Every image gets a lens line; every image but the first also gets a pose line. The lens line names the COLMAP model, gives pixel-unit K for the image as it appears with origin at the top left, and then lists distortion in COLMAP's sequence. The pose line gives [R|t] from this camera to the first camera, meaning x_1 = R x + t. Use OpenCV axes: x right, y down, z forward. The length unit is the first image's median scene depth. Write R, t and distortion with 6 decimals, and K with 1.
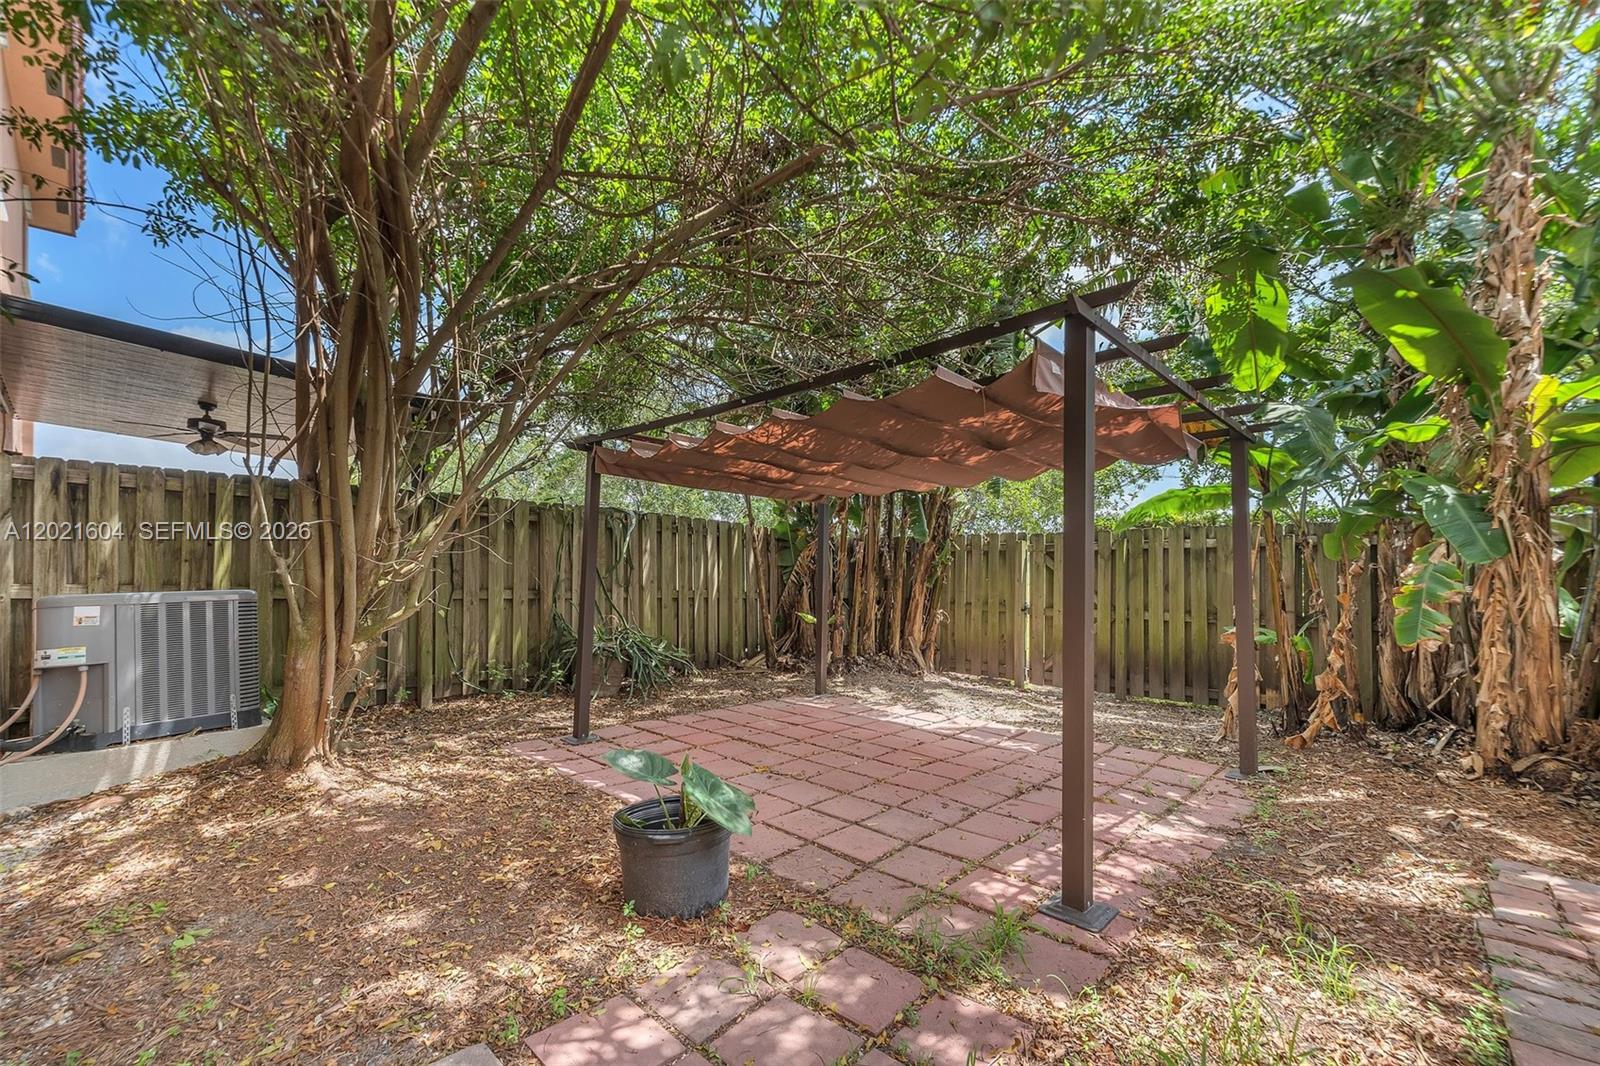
lens RADIAL K [[653.8, 0, 795.9], [0, 653.8, 546.5], [0, 0, 1]] dist [0.003758, 0.000068]
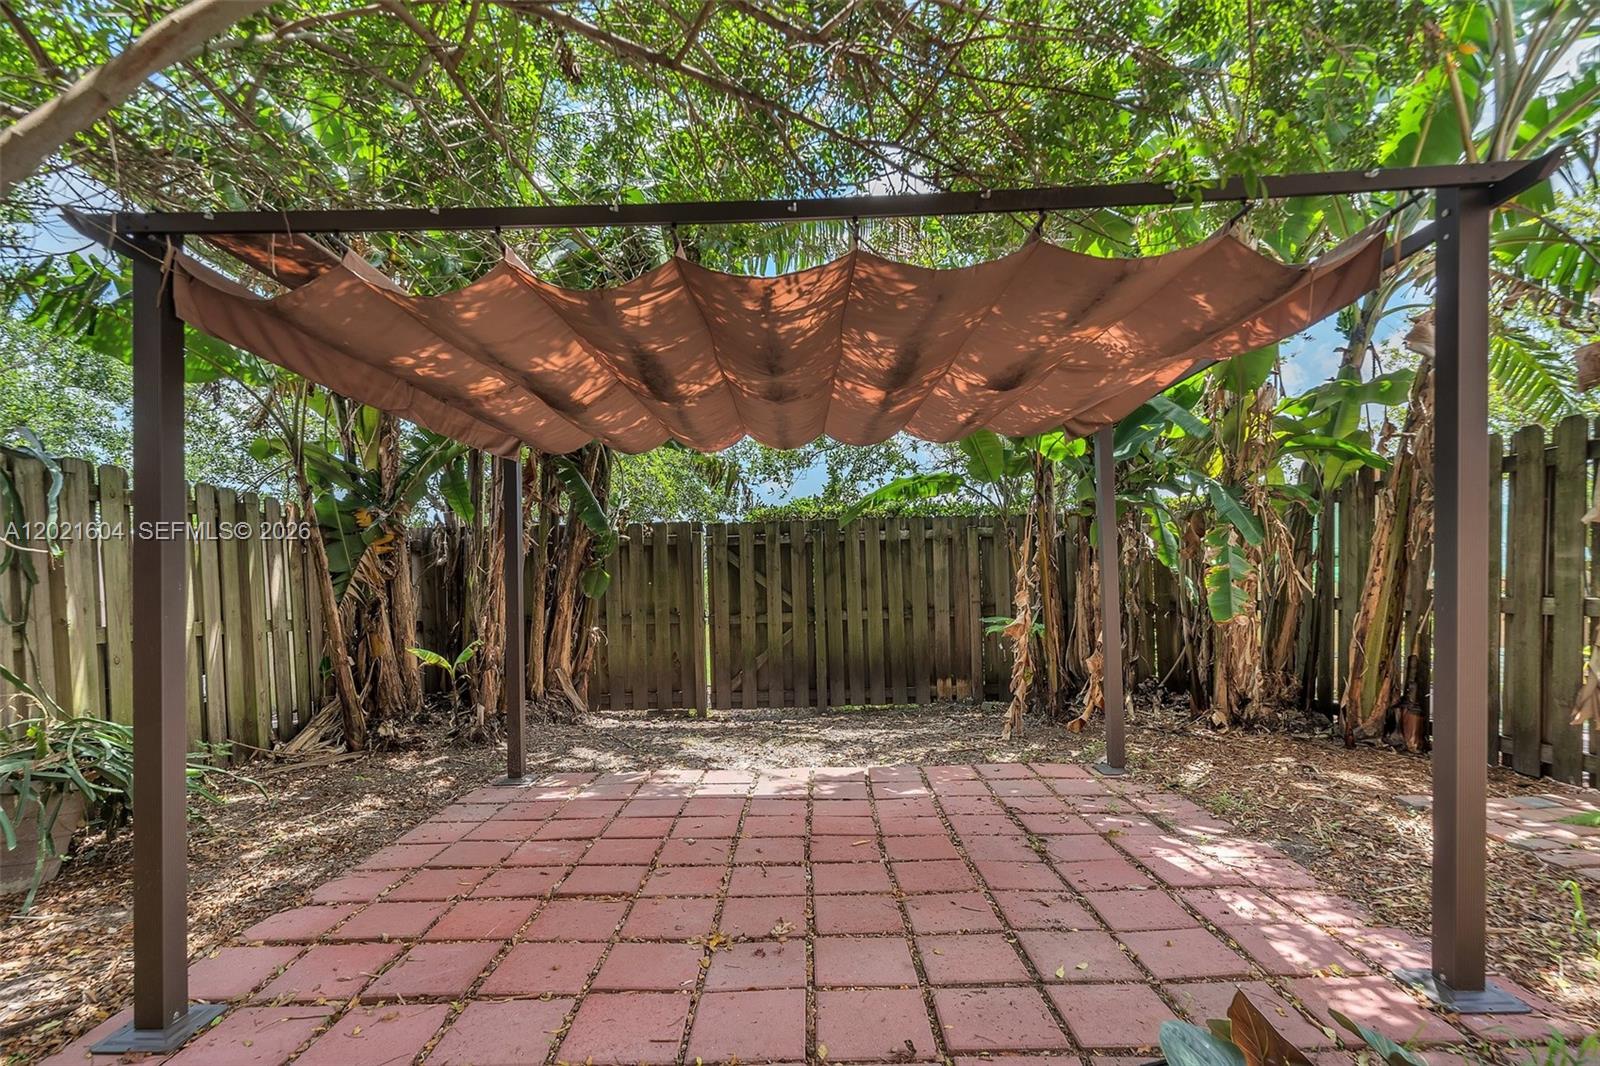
lens RADIAL K [[758.1, 0, 797.5], [0, 758.1, 576.7], [0, 0, 1]] dist [-0.000663, -0.000272]
pose [[0.733150, -0.027458, 0.679512, -0.230281], [0.005284, 0.999384, 0.034683, 0.016298], [-0.680046, -0.021838, 0.732844, 0.294382]]
